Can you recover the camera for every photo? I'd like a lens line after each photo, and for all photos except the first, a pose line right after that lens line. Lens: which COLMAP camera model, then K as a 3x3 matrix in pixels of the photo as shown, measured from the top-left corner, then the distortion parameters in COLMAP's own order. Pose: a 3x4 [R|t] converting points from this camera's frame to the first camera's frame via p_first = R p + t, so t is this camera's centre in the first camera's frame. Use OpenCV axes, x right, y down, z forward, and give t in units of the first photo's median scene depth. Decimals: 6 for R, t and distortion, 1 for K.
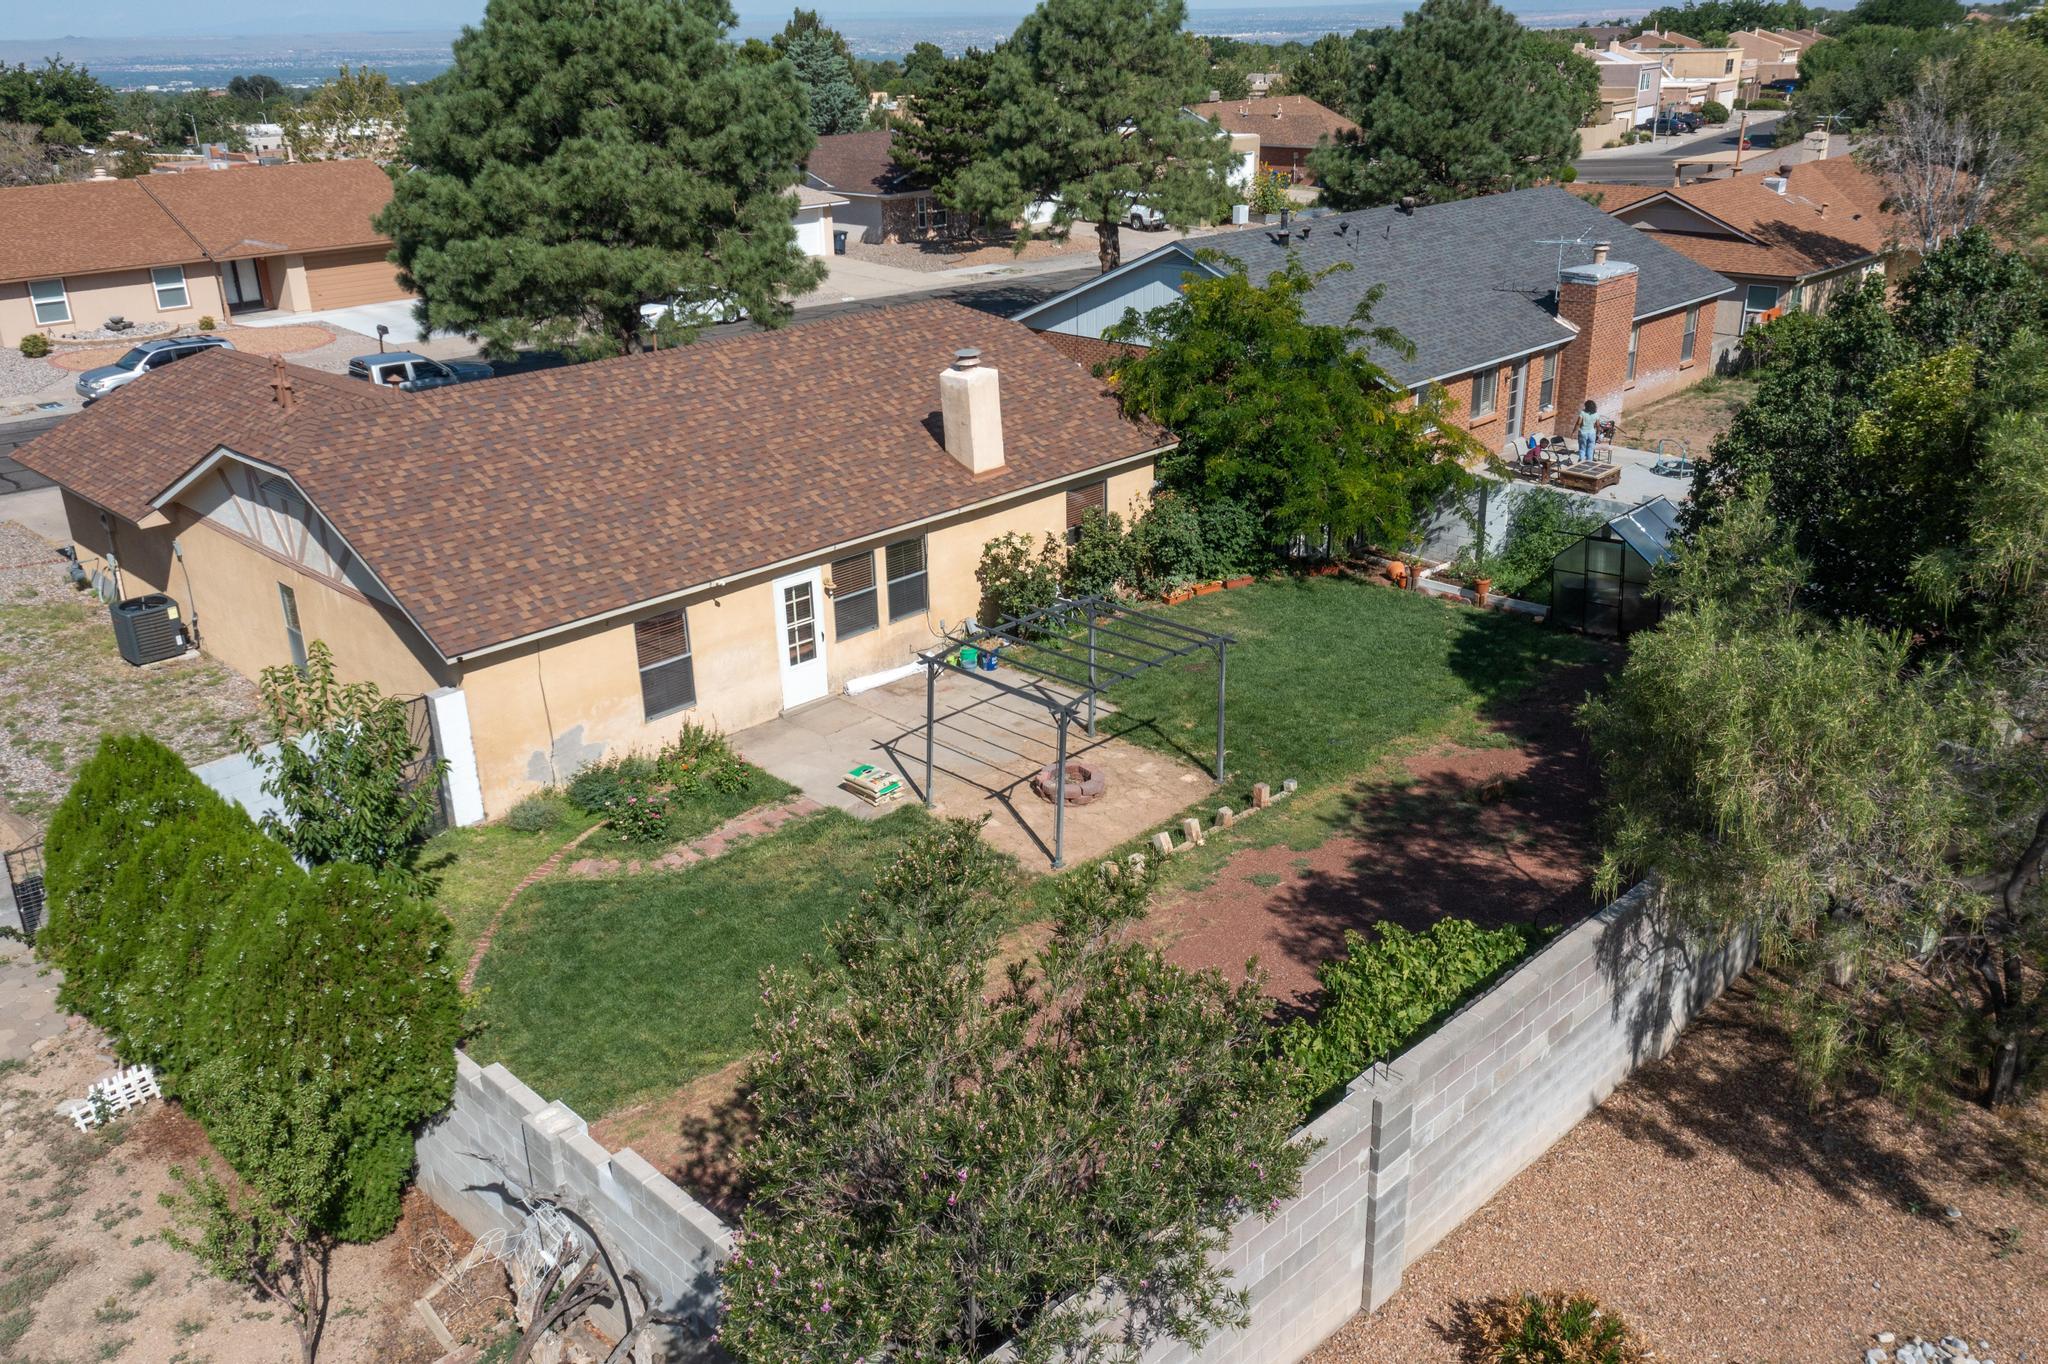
lens RADIAL K [[1643.8, 0, 1024.0], [0, 1643.8, 682.0], [0, 0, 1]] dist [-0.014514, -0.000696]
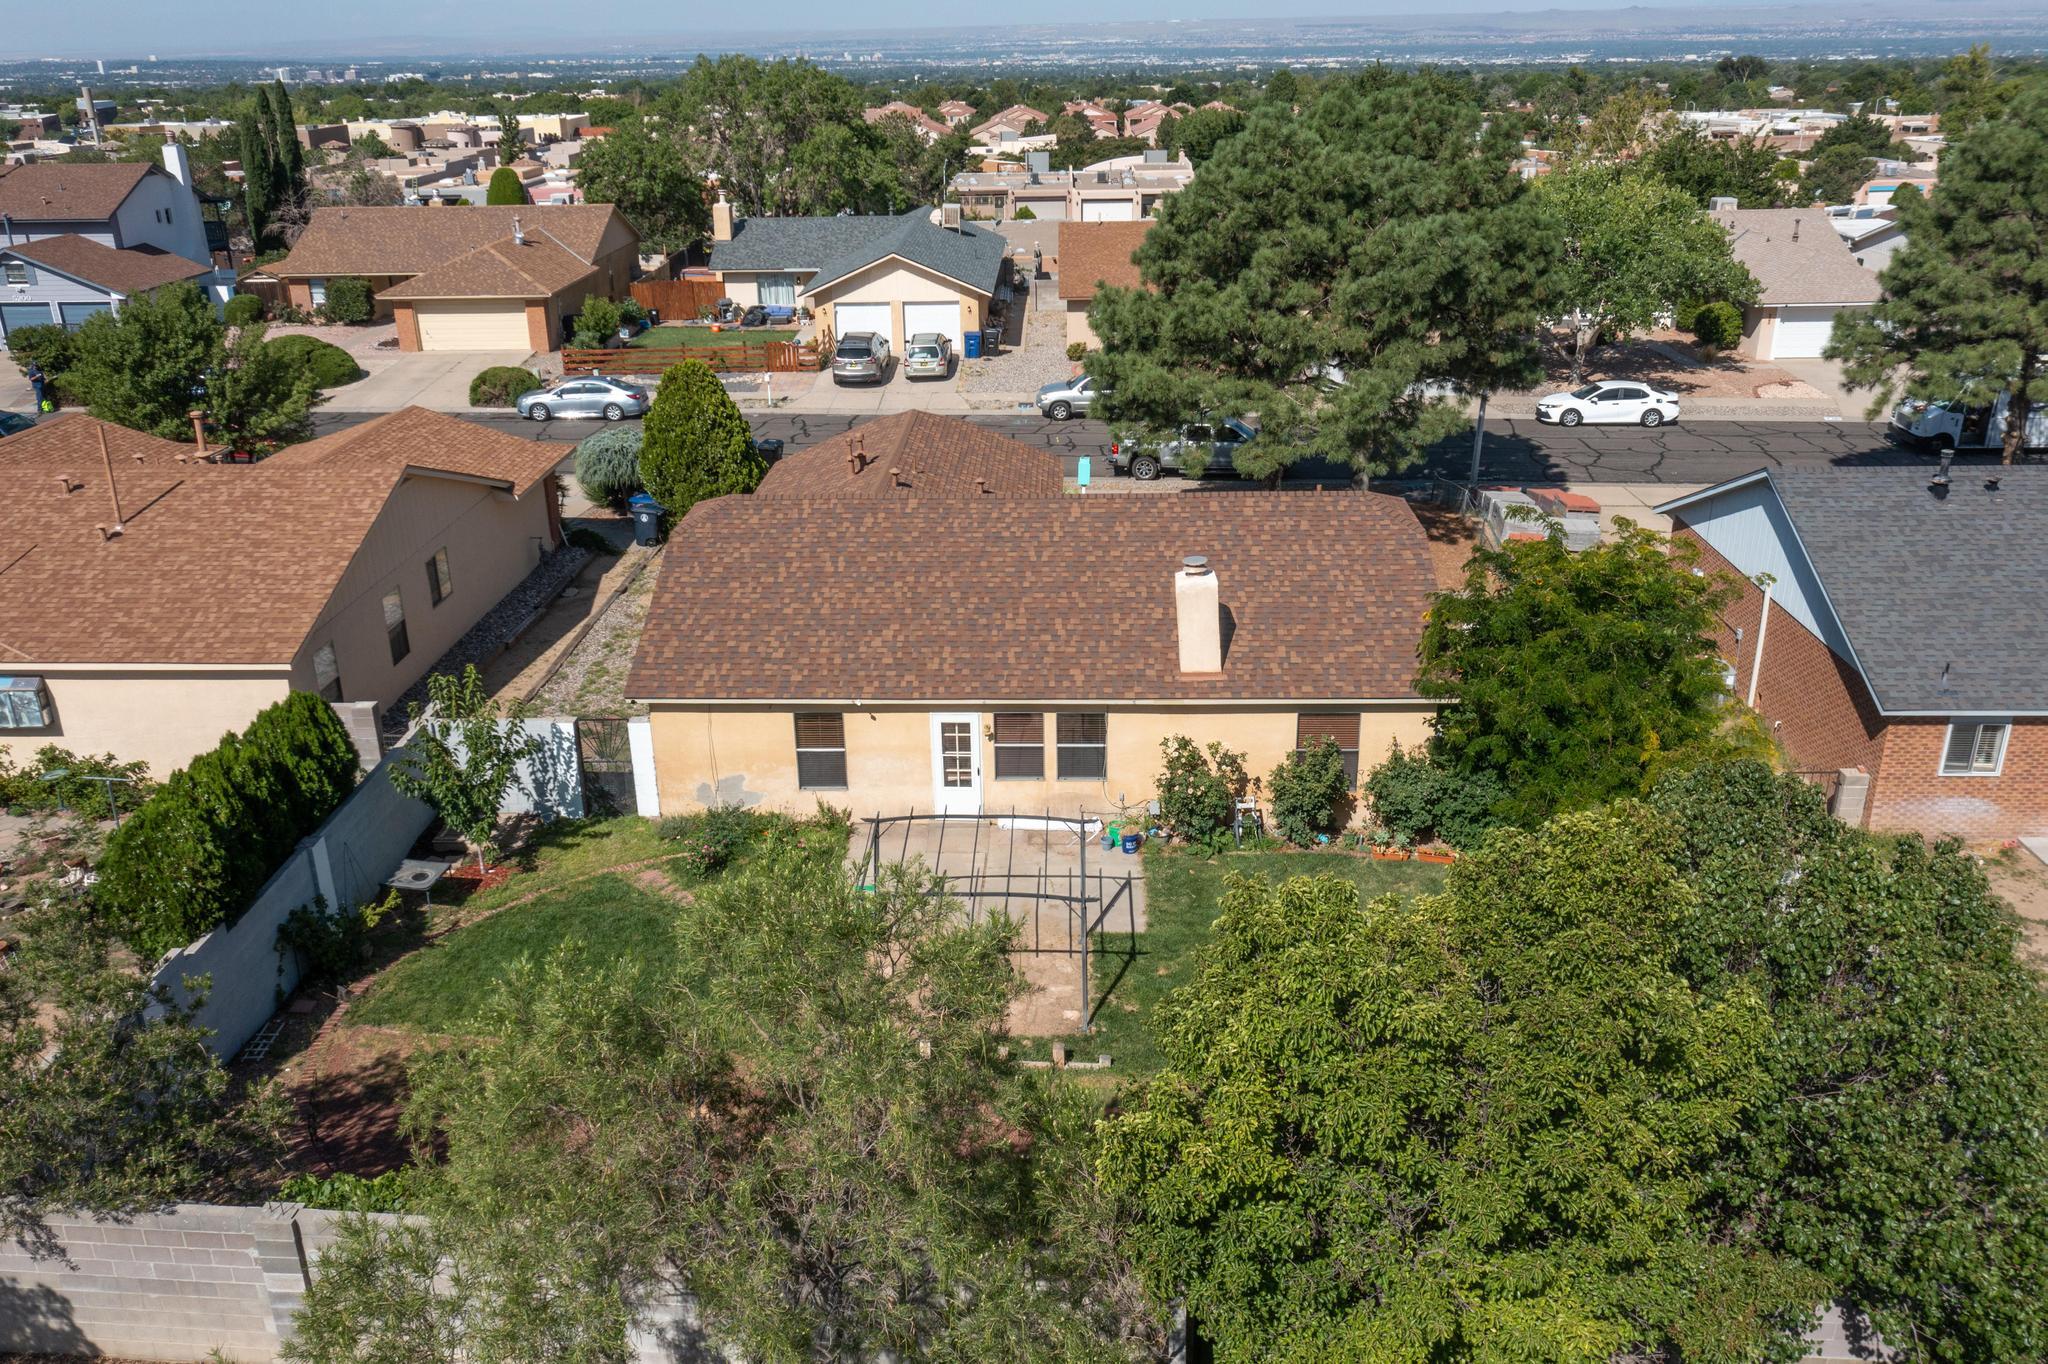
lens RADIAL K [[1578.6, 0, 1024.0], [0, 1578.6, 682.0], [0, 0, 1]] dist [-0.000401, 0.002689]
pose [[0.672884, 0.284224, -0.682967, 0.654490], [-0.279284, 0.952523, 0.121242, -0.236936], [0.685002, 0.109160, 0.720317, 0.224434]]
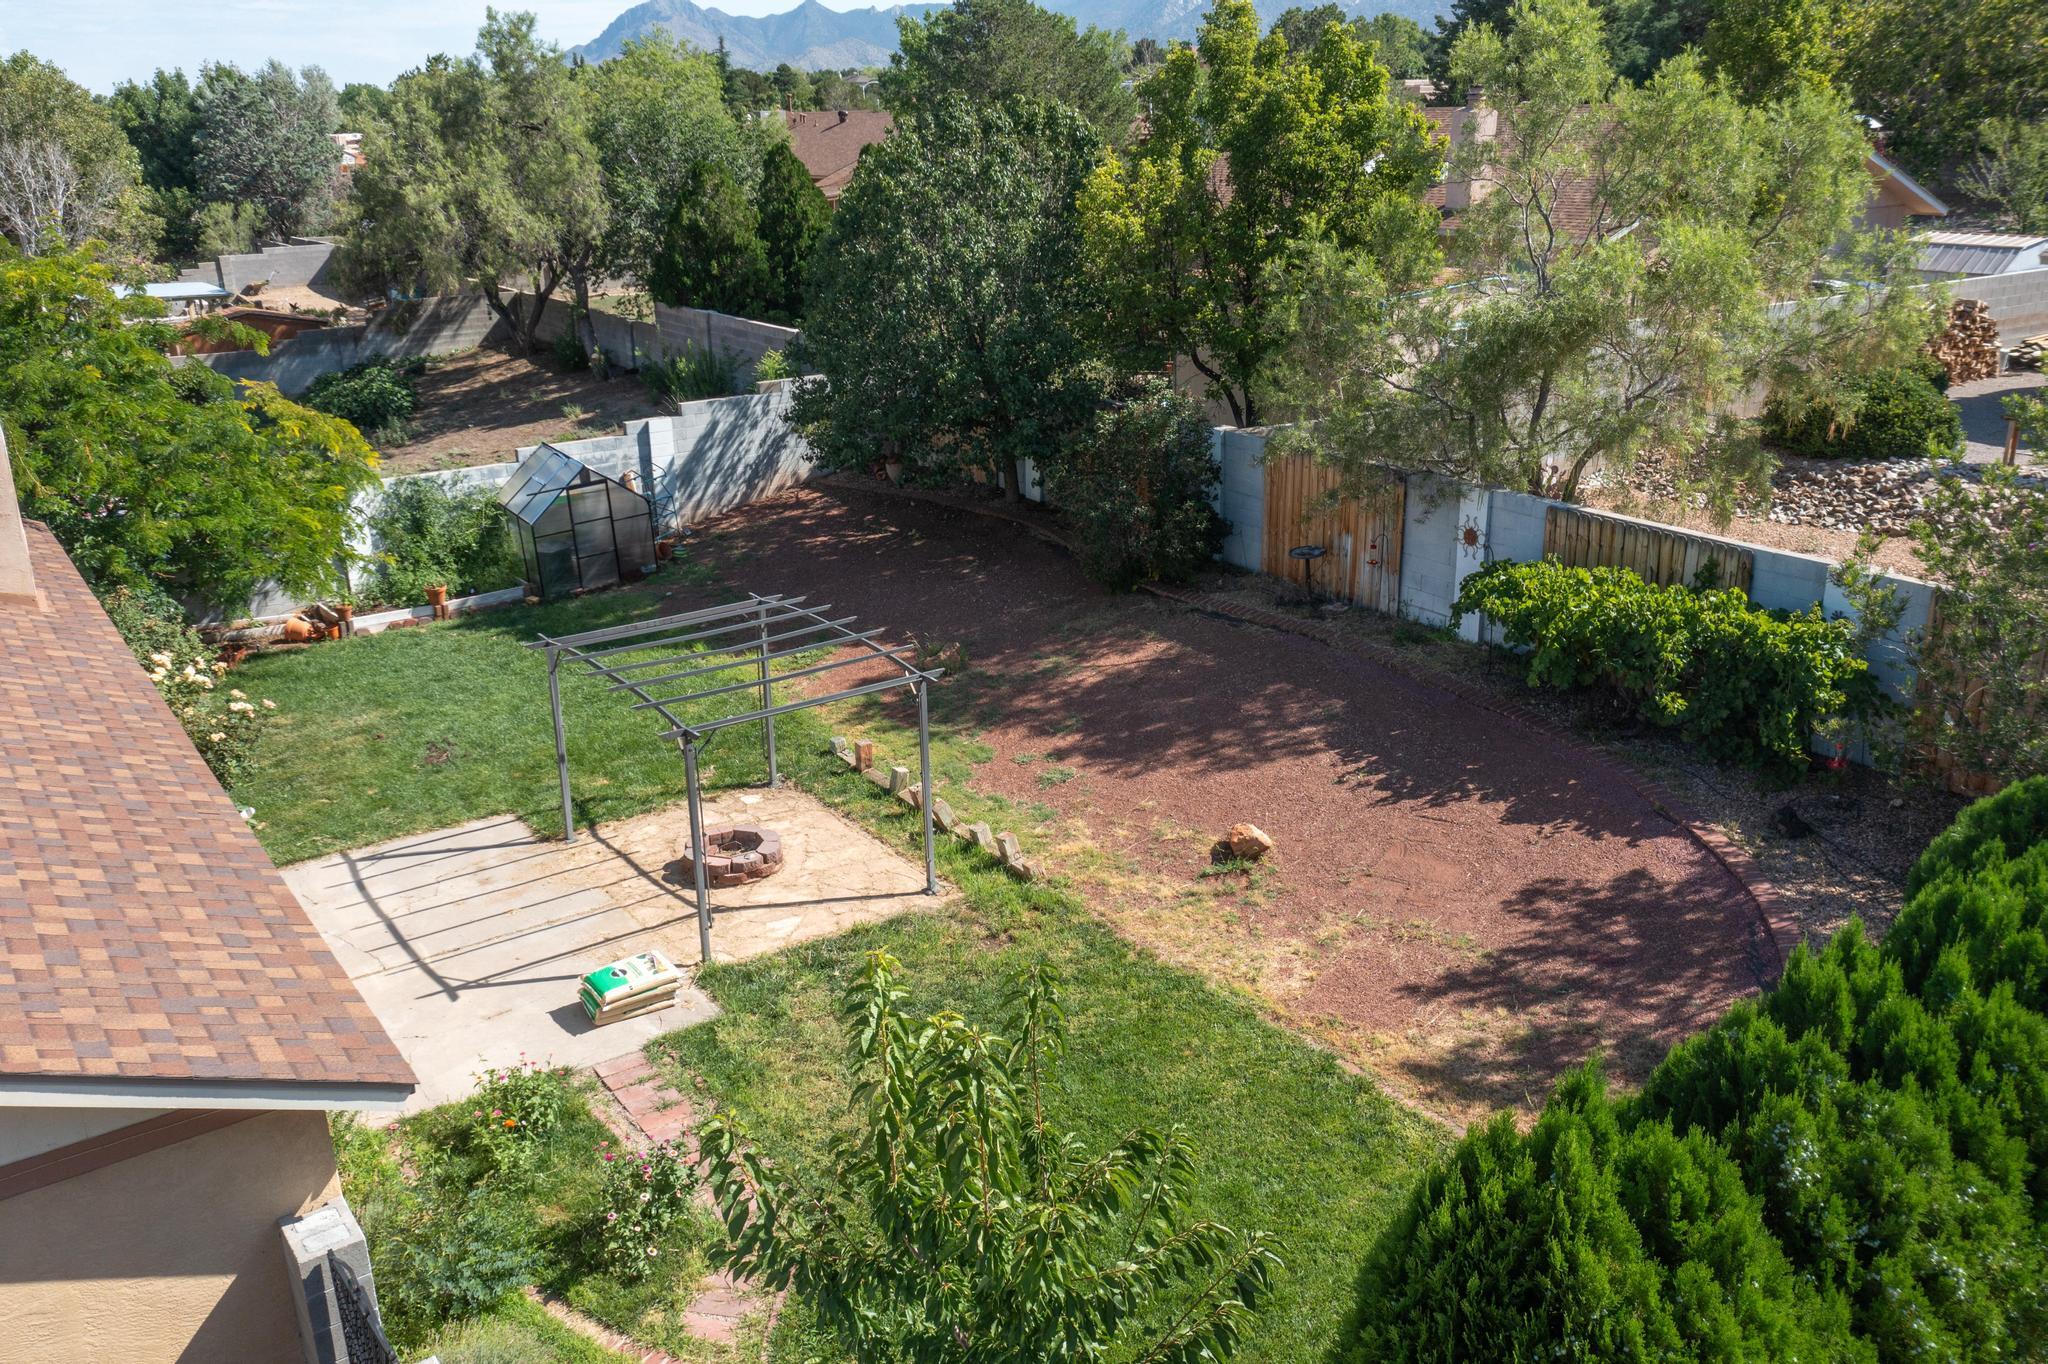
lens RADIAL K [[1643.8, 0, 1024.0], [0, 1643.8, 682.0], [0, 0, 1]] dist [-0.014514, -0.000696]
pose [[0.167967, -0.308979, 0.936119, -0.549667], [0.385760, 0.894485, 0.226021, -0.109059], [-0.907180, 0.323153, 0.269436, 0.612275]]
